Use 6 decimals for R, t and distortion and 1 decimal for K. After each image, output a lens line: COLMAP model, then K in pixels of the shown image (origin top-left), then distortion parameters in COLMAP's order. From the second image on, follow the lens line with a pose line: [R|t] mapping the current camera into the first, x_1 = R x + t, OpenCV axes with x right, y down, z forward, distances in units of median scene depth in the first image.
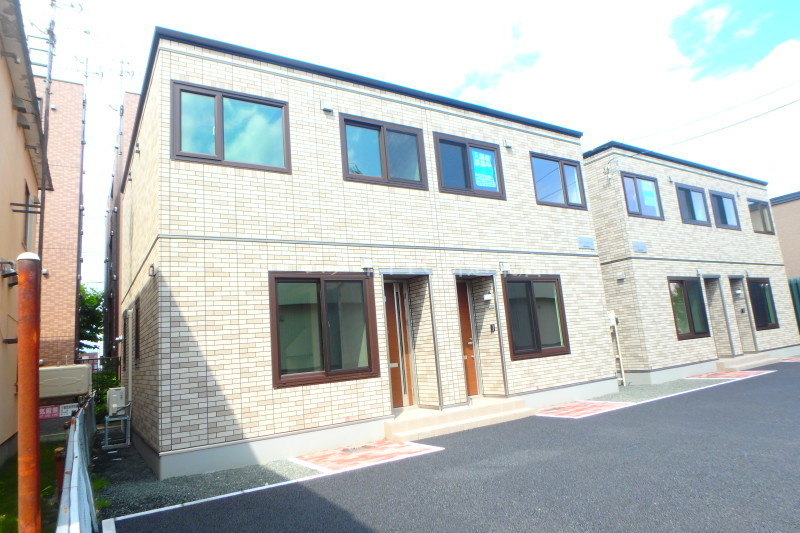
lens RADIAL K [[493.8, 0, 397.1], [0, 493.8, 266.7], [0, 0, 1]] dist [-0.036114, 0.002144]
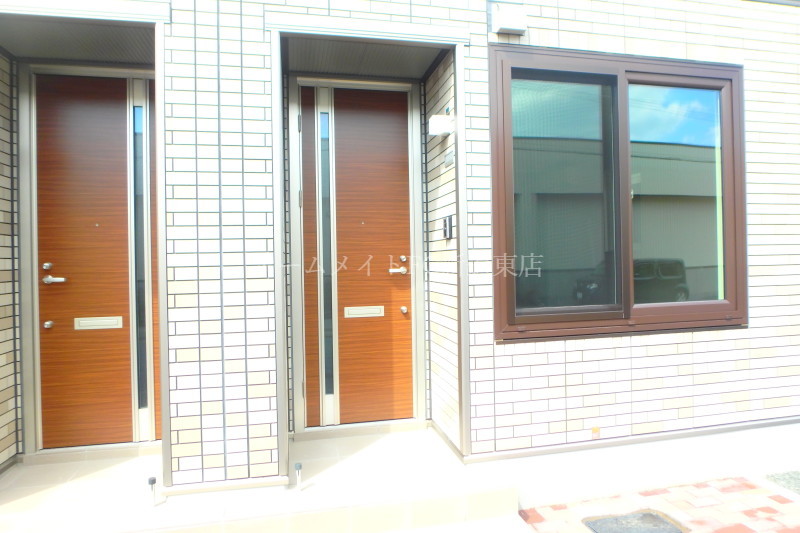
lens RADIAL K [[493.8, 0, 402.8], [0, 493.8, 259.0], [0, 0, 1]] dist [-0.036114, 0.002144]
pose [[0.937923, 0.063698, -0.340944, 0.281079], [-0.001904, 0.983922, 0.178588, 0.092094], [0.346838, -0.166852, 0.922965, 0.732427]]
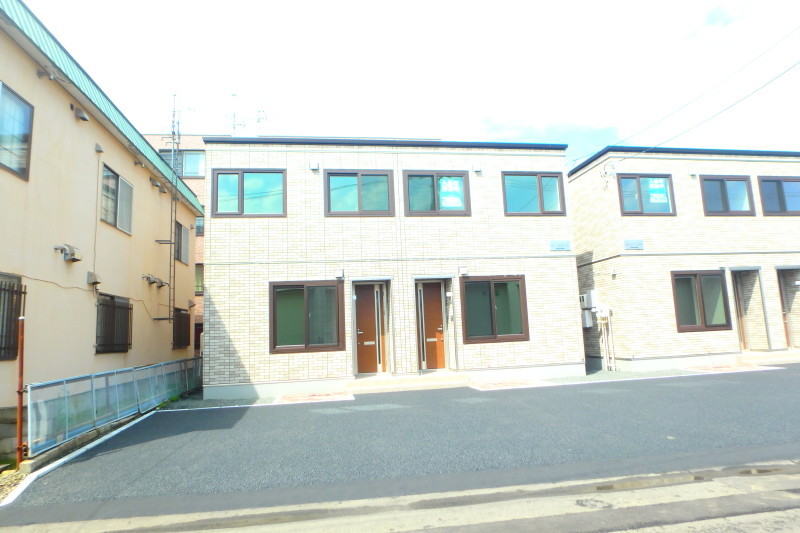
lens RADIAL K [[493.8, 0, 404.9], [0, 493.8, 268.0], [0, 0, 1]] dist [-0.036114, 0.002144]
pose [[0.925263, -0.007821, -0.379246, 0.592190], [0.031183, 0.997972, 0.055498, -0.086748], [0.378042, -0.063176, 0.923630, -0.246217]]
